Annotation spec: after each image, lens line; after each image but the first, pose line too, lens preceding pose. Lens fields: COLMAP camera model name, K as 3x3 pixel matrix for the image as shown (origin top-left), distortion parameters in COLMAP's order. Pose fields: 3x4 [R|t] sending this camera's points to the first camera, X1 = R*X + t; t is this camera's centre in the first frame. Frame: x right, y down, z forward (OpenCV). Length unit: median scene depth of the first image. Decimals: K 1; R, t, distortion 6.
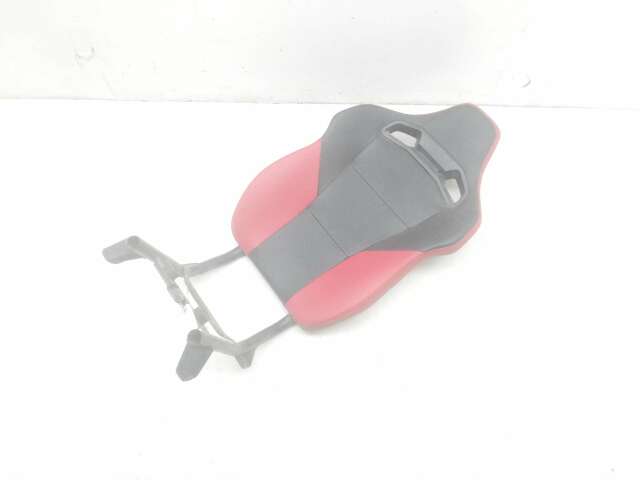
lens RADIAL K [[522.4, 0, 320.0], [0, 522.4, 240.0], [0, 0, 1]] dist [0.092386, -0.120336]
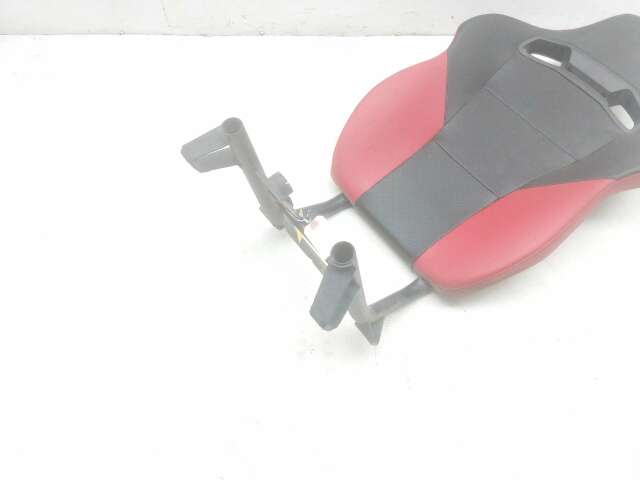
lens RADIAL K [[530.0, 0, 319.9], [0, 530.0, 257.6], [0, 0, 1]] dist [0.097633, -0.244078]
pose [[0.999354, -0.022706, -0.027872, -0.169404], [0.020567, 0.996990, -0.074755, 0.160199], [0.029486, 0.074133, 0.996812, 0.260407]]
